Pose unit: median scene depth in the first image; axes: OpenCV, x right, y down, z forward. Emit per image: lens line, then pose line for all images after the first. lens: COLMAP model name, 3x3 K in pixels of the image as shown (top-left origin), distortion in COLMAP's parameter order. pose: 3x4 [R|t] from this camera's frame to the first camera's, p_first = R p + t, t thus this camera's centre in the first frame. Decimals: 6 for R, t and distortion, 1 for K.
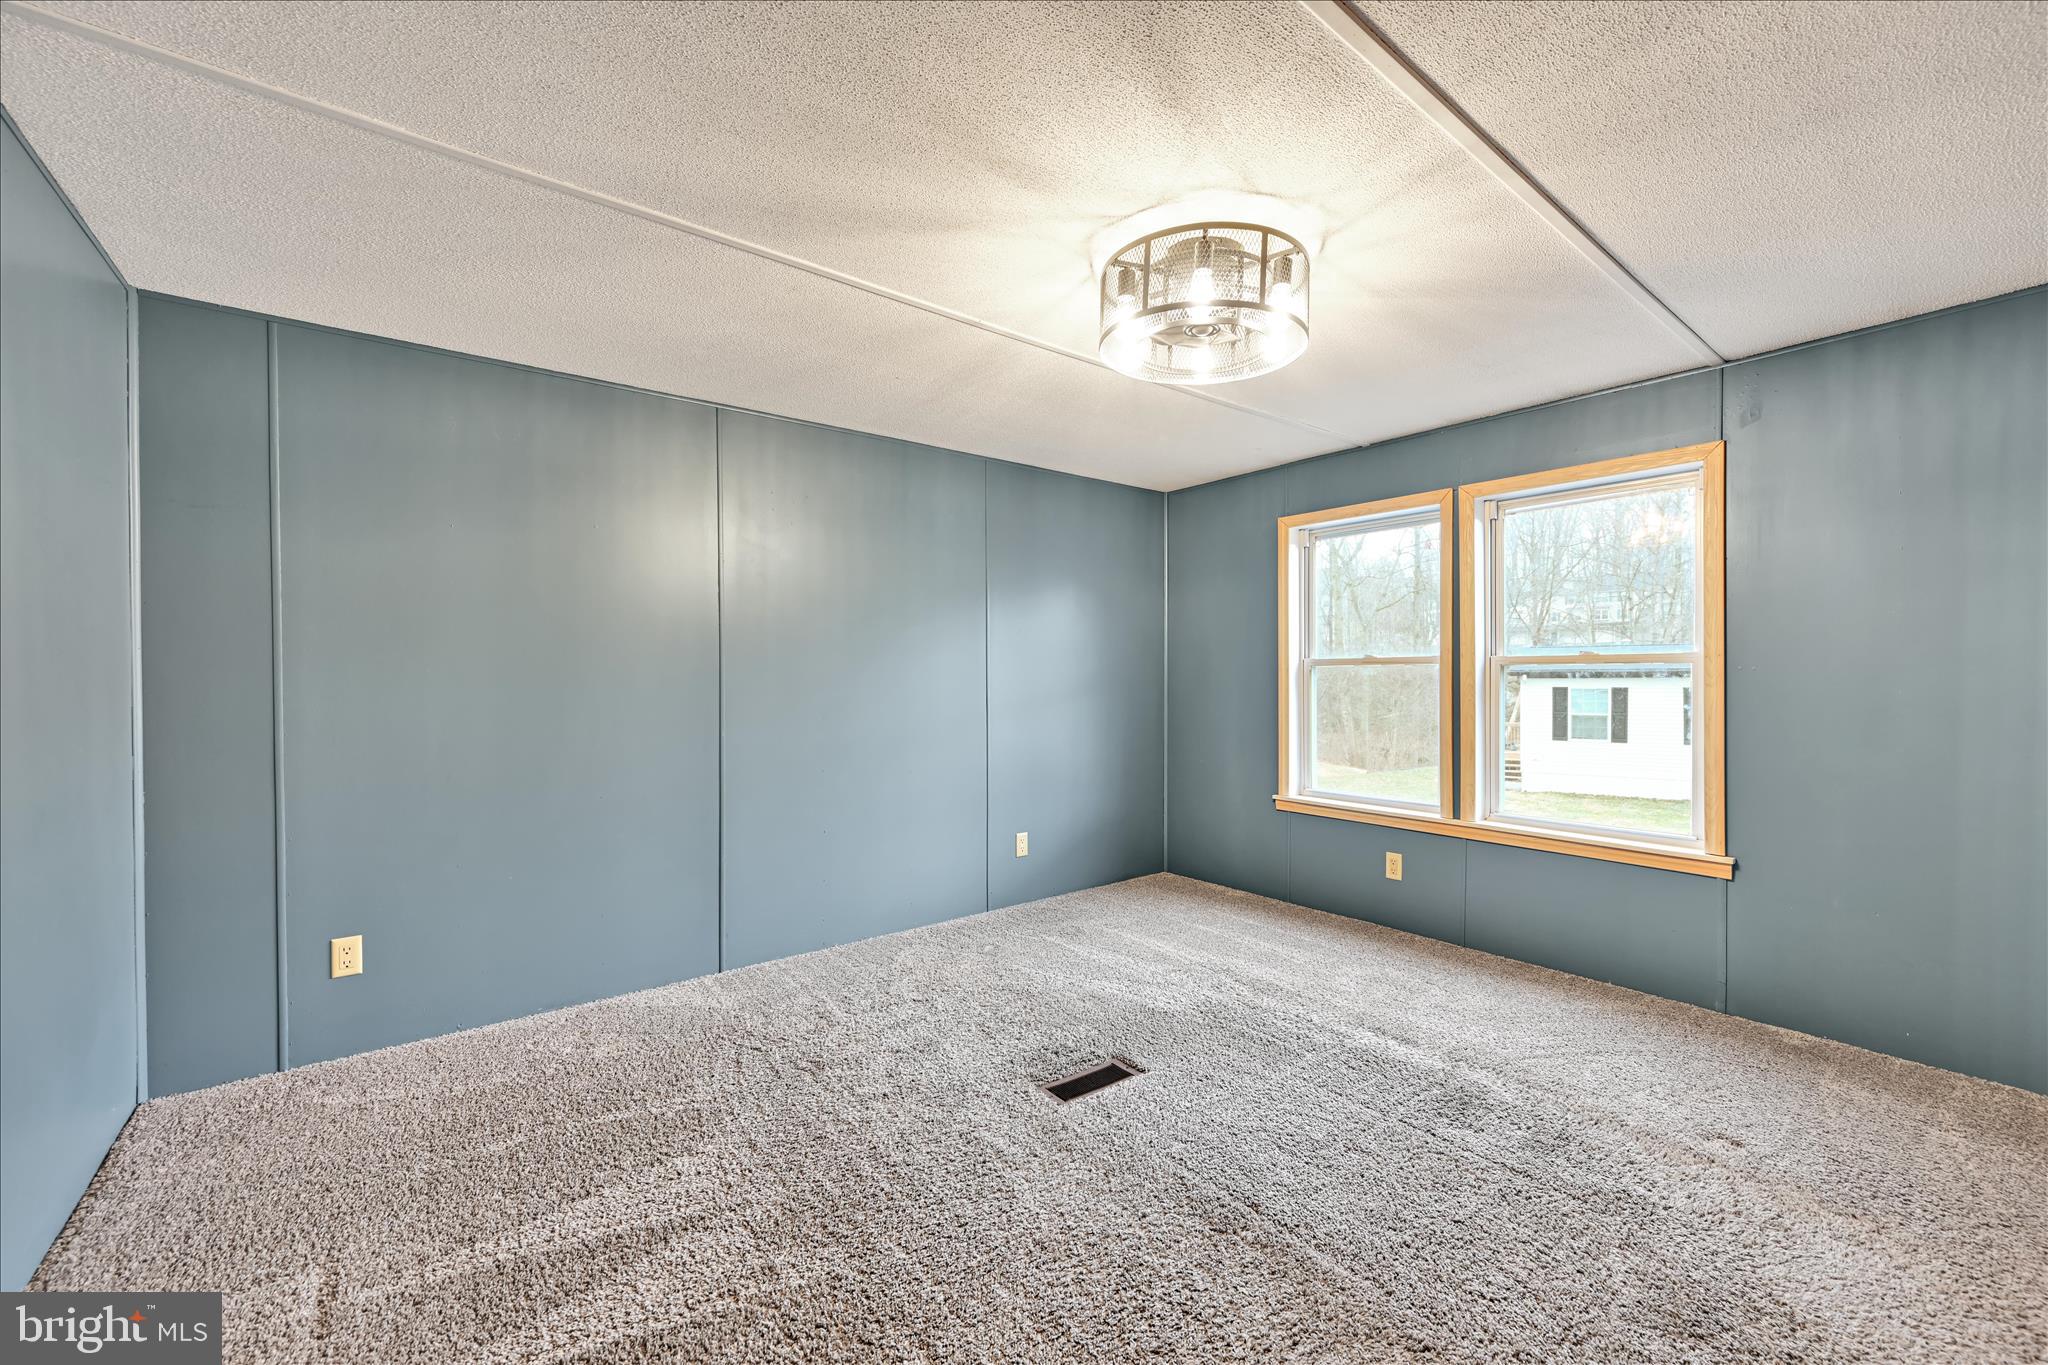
lens RADIAL K [[807.9, 0, 1027.5], [0, 807.9, 683.2], [0, 0, 1]] dist [-0.006217, 0.004674]
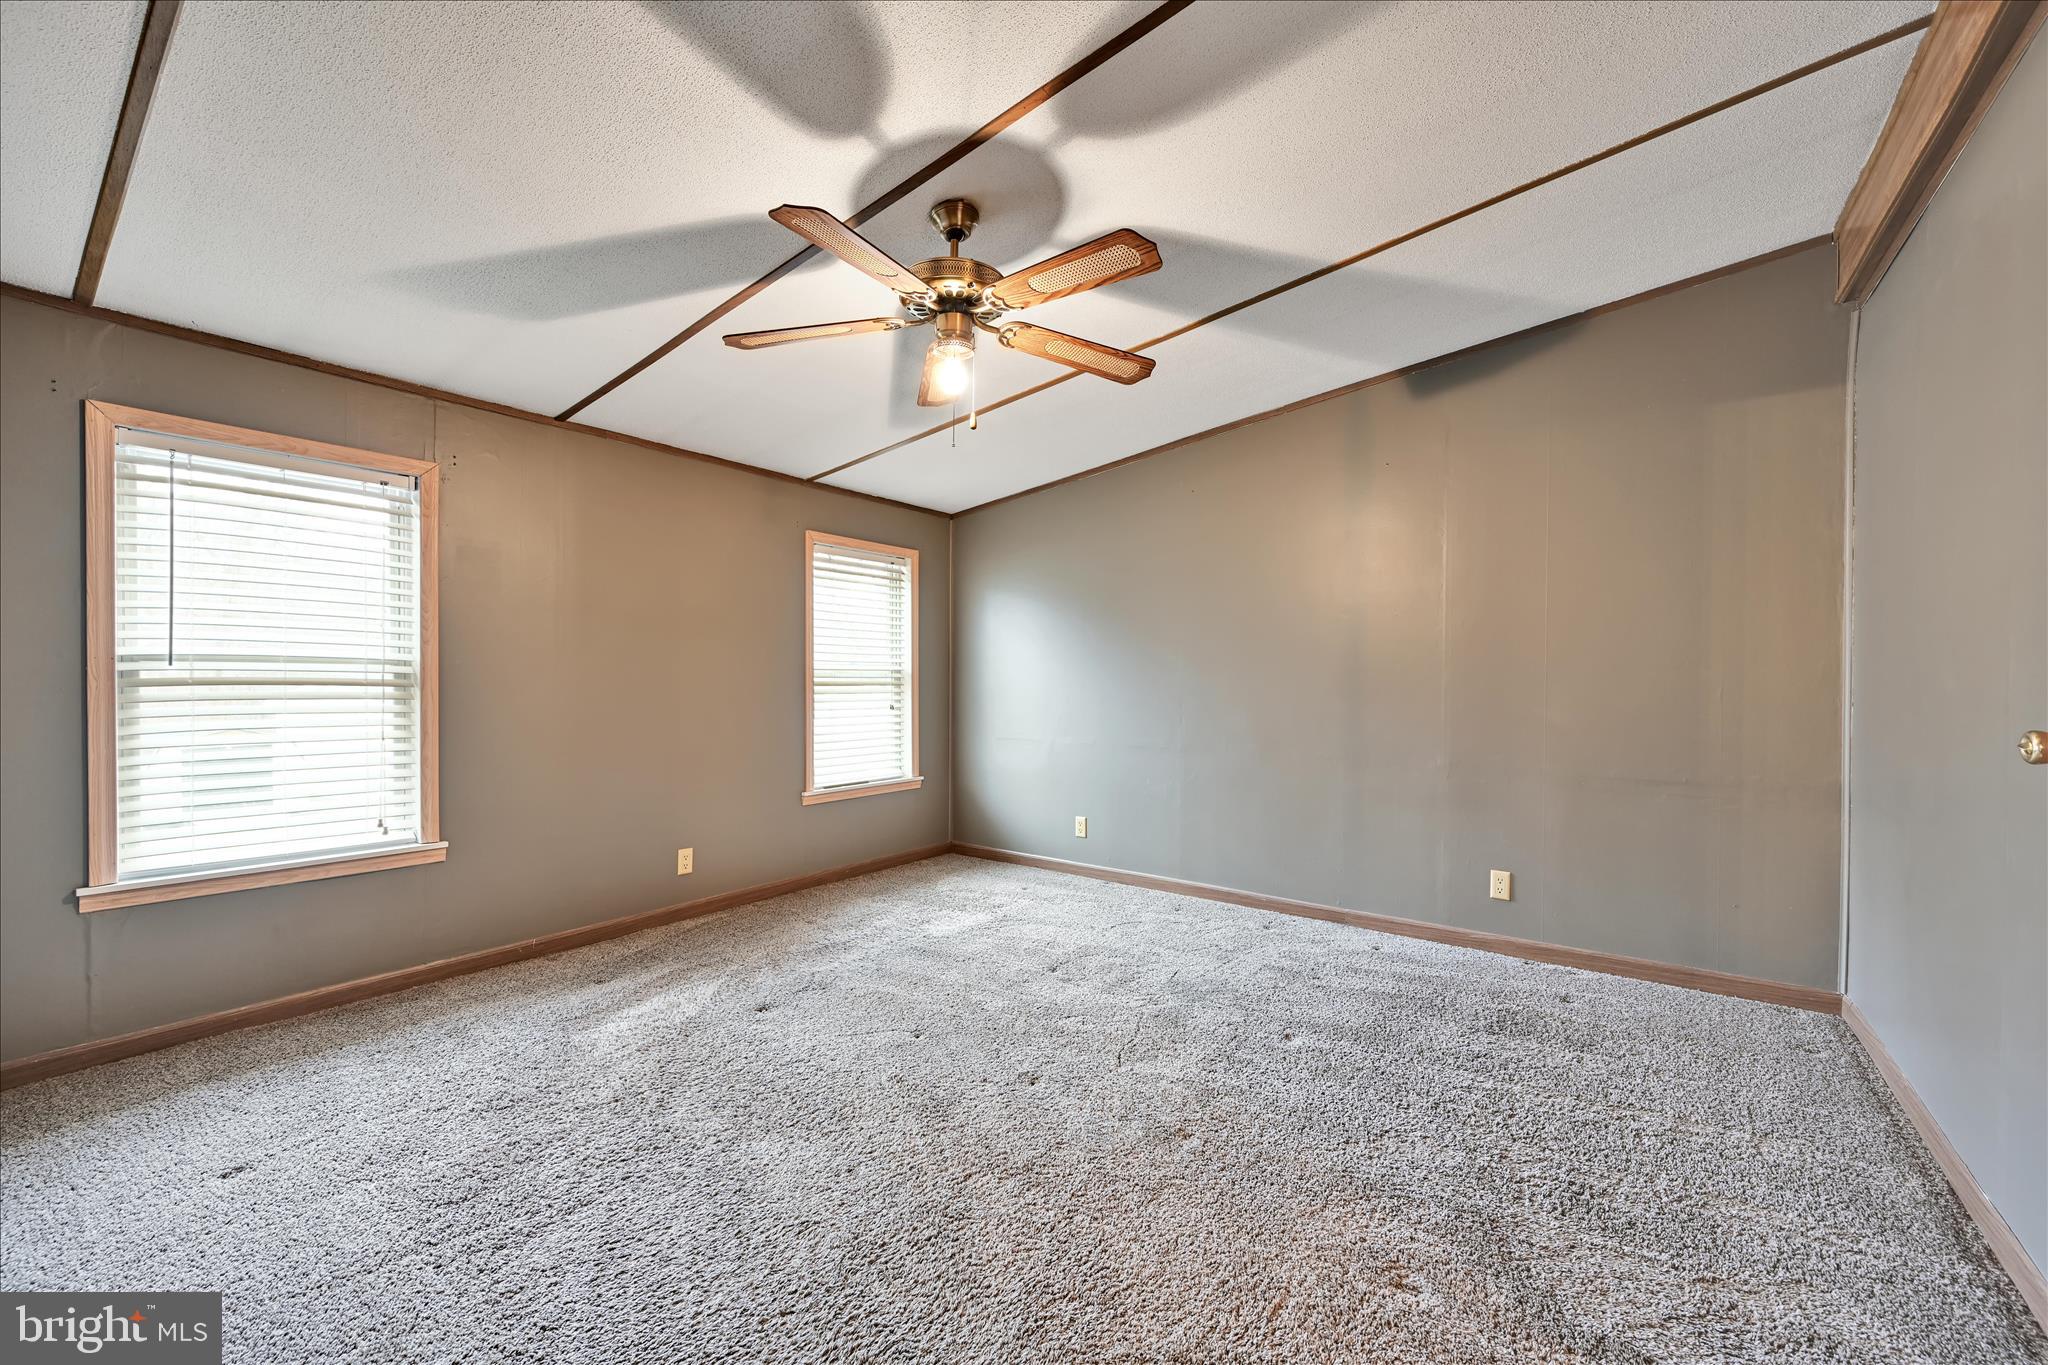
lens RADIAL K [[807.9, 0, 1027.5], [0, 807.9, 683.2], [0, 0, 1]] dist [-0.006217, 0.004674]
pose [[-0.266130, -0.004459, 0.963927, -0.436095], [0.008155, 0.999943, 0.006877, -0.004328], [-0.963903, 0.009691, -0.266078, 0.551062]]
